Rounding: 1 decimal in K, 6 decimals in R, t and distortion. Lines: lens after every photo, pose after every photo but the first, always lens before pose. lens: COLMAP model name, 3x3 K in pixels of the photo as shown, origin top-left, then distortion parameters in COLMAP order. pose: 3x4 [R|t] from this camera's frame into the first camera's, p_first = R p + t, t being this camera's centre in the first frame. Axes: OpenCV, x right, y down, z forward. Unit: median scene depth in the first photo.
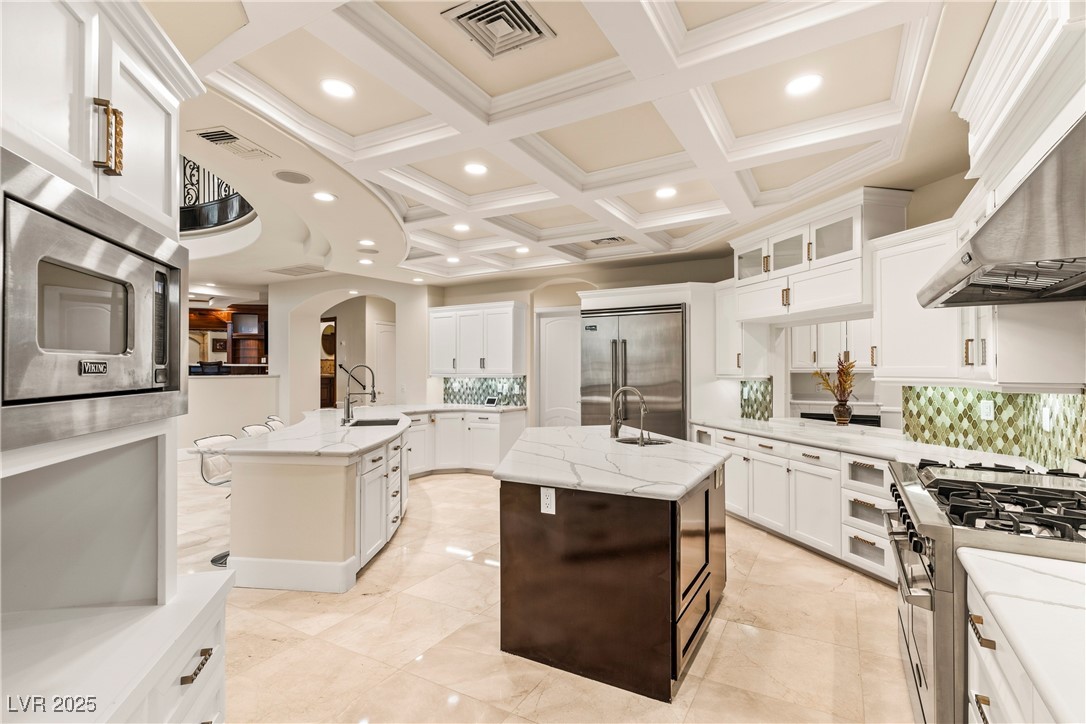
lens RADIAL K [[520.2, 0, 543.9], [0, 520.2, 366.1], [0, 0, 1]] dist [0.003223, 0.000220]
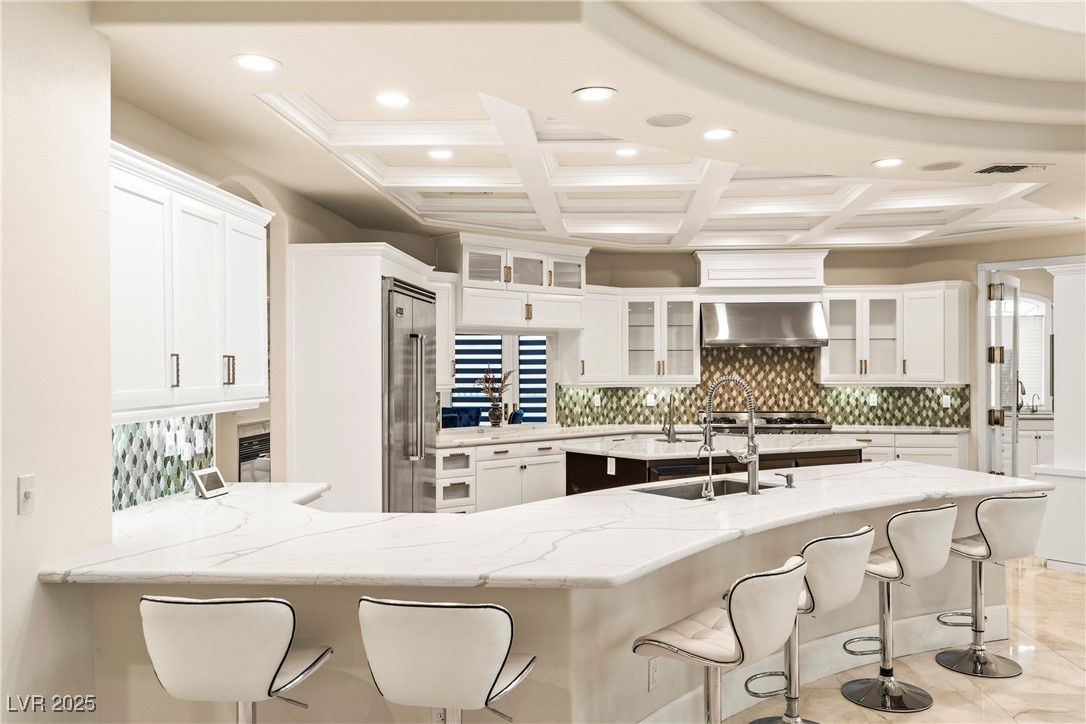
lens RADIAL K [[855.6, 0, 544.5], [0, 855.6, 361.2], [0, 0, 1]] dist [-0.003110, -0.000904]
pose [[-0.431361, 0.001849, 0.902178, -1.424238], [-0.009678, 0.999931, -0.006677, -0.020122], [-0.902128, -0.011611, -0.431313, 2.119720]]
